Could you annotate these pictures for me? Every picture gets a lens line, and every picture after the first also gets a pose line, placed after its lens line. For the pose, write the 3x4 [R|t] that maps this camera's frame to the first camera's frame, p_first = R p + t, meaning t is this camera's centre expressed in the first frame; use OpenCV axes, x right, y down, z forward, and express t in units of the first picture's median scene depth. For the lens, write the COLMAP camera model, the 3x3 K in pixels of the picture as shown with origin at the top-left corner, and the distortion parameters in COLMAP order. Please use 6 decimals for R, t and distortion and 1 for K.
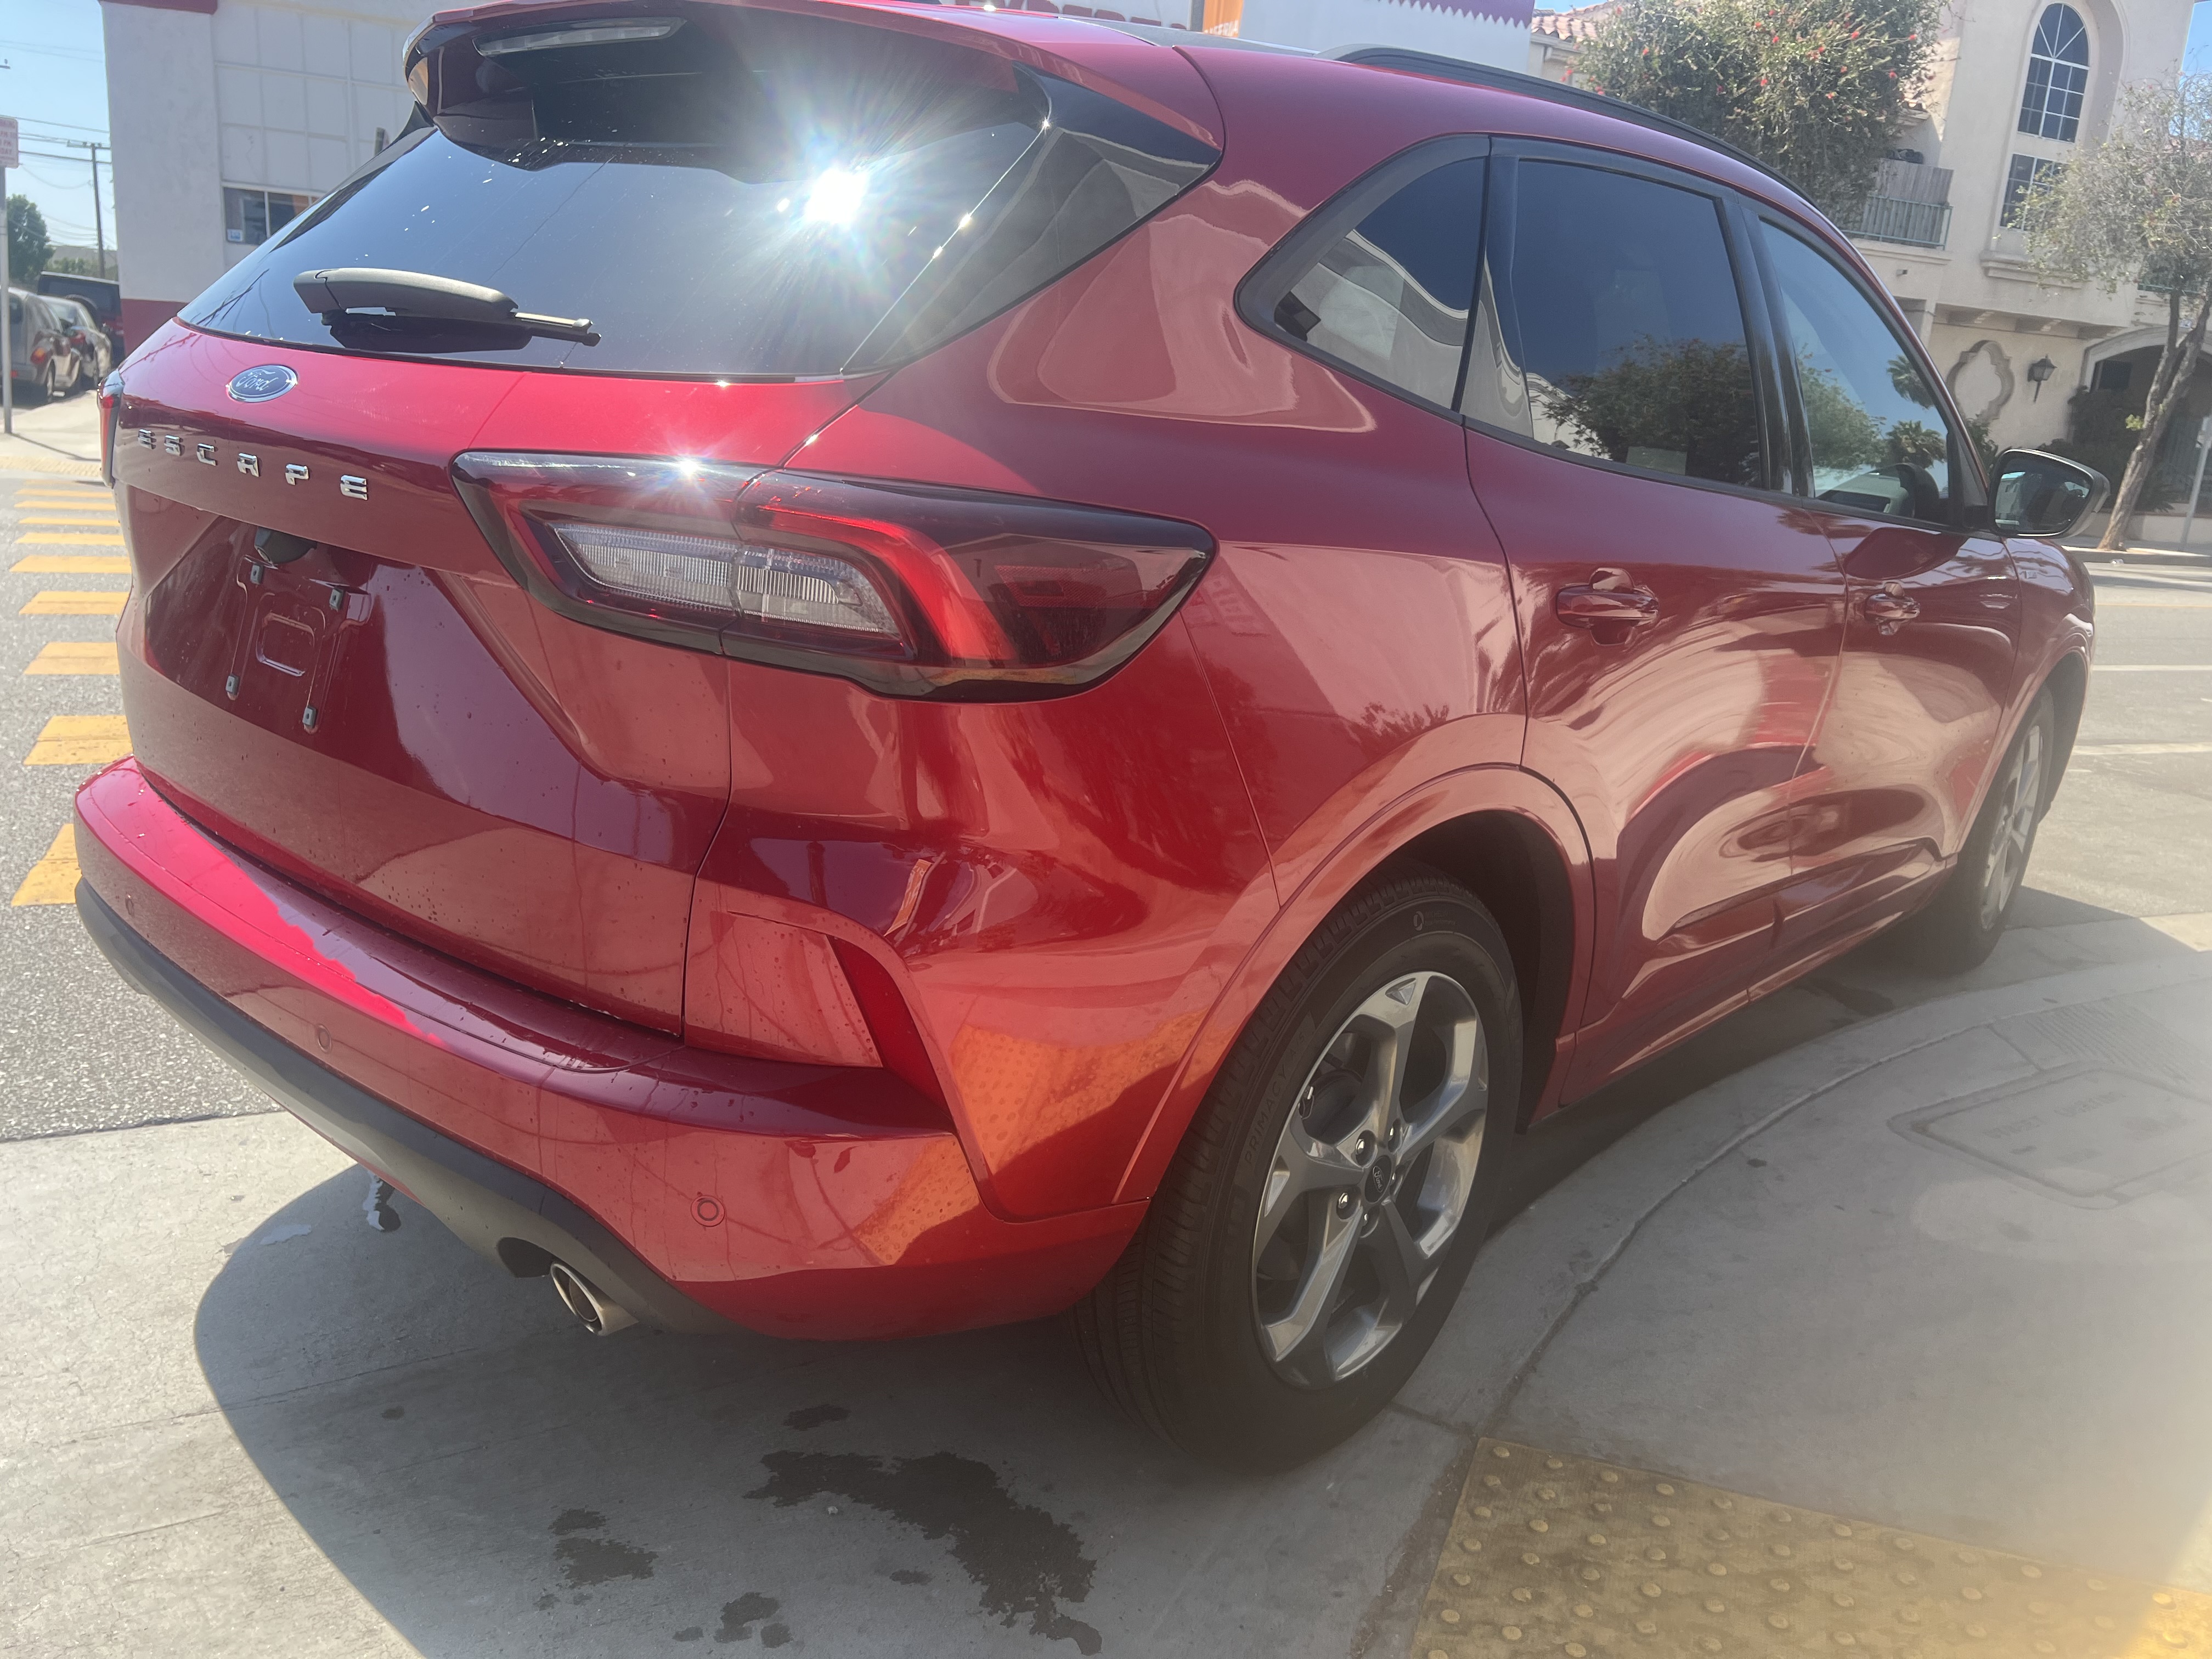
lens RADIAL K [[1684.5, 0, 1108.2], [0, 1684.5, 834.3], [0, 0, 1]] dist [0.009884, 0.008621]
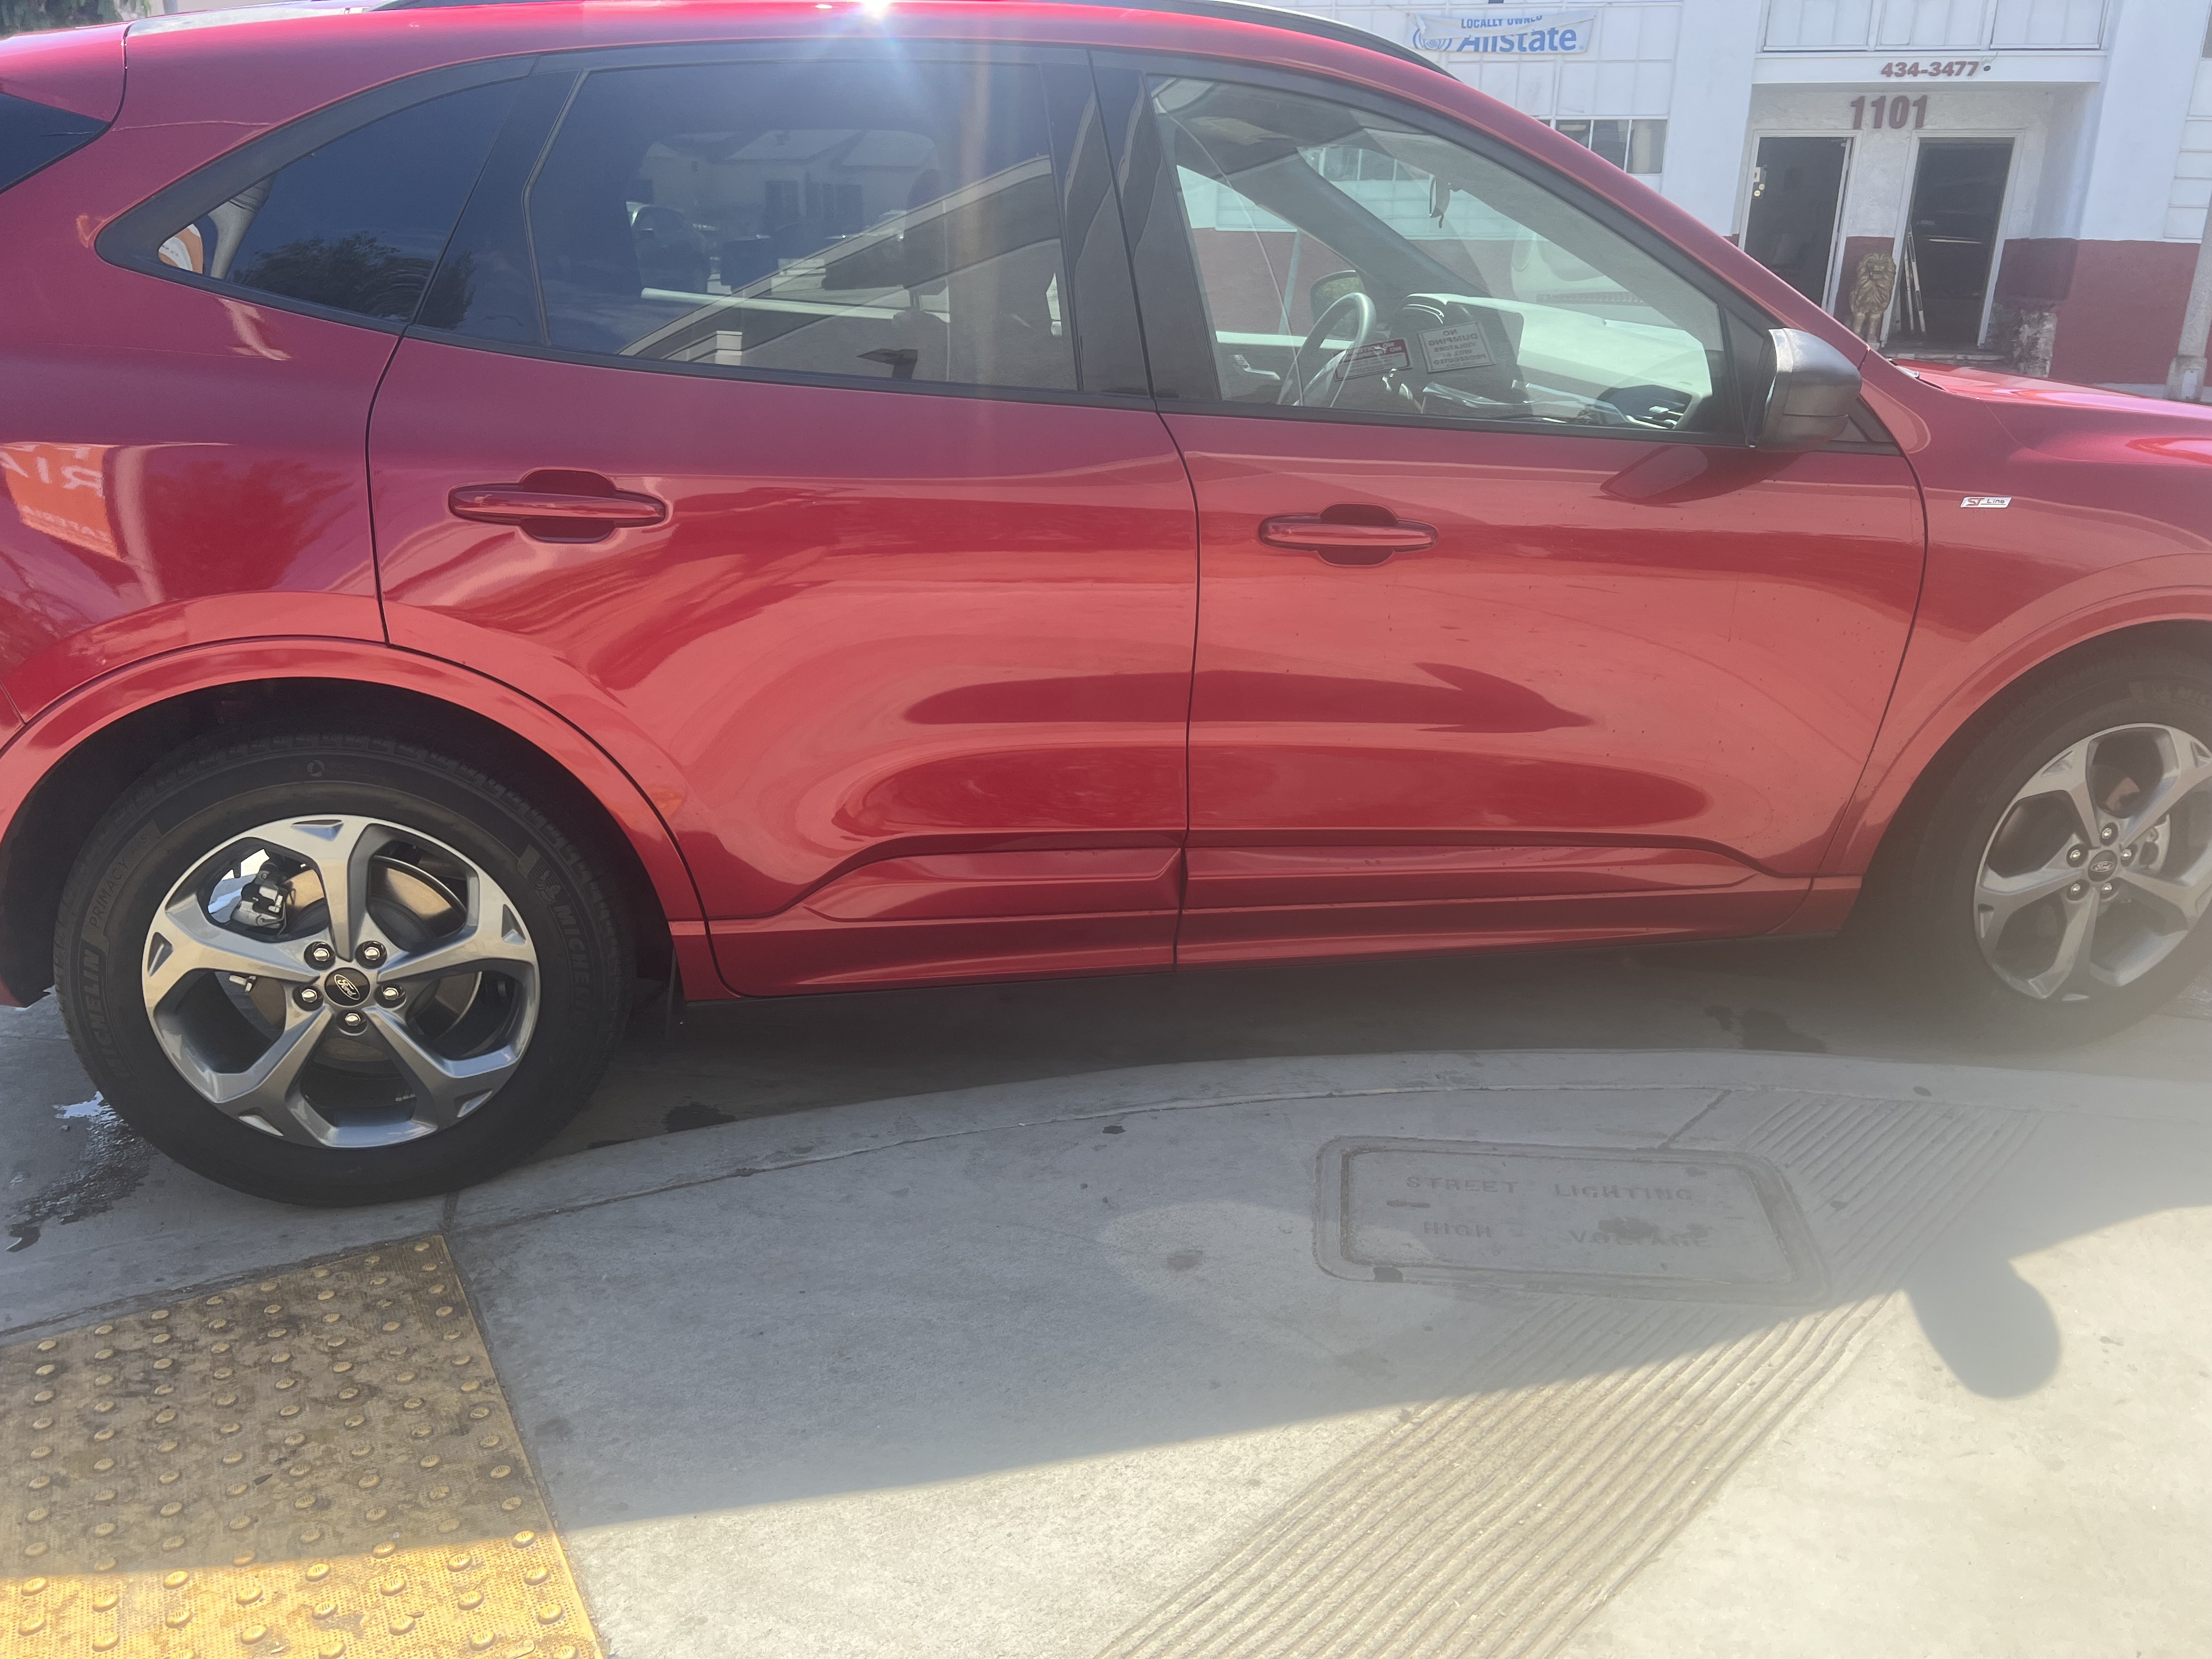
lens RADIAL K [[1684.5, 0, 1110.8], [0, 1684.5, 828.6], [0, 0, 1]] dist [0.009884, 0.008621]
pose [[0.756698, 0.126188, -0.641471, 1.345868], [-0.090462, 0.991967, 0.088425, -0.060753], [0.647476, -0.008882, 0.762034, 0.455668]]
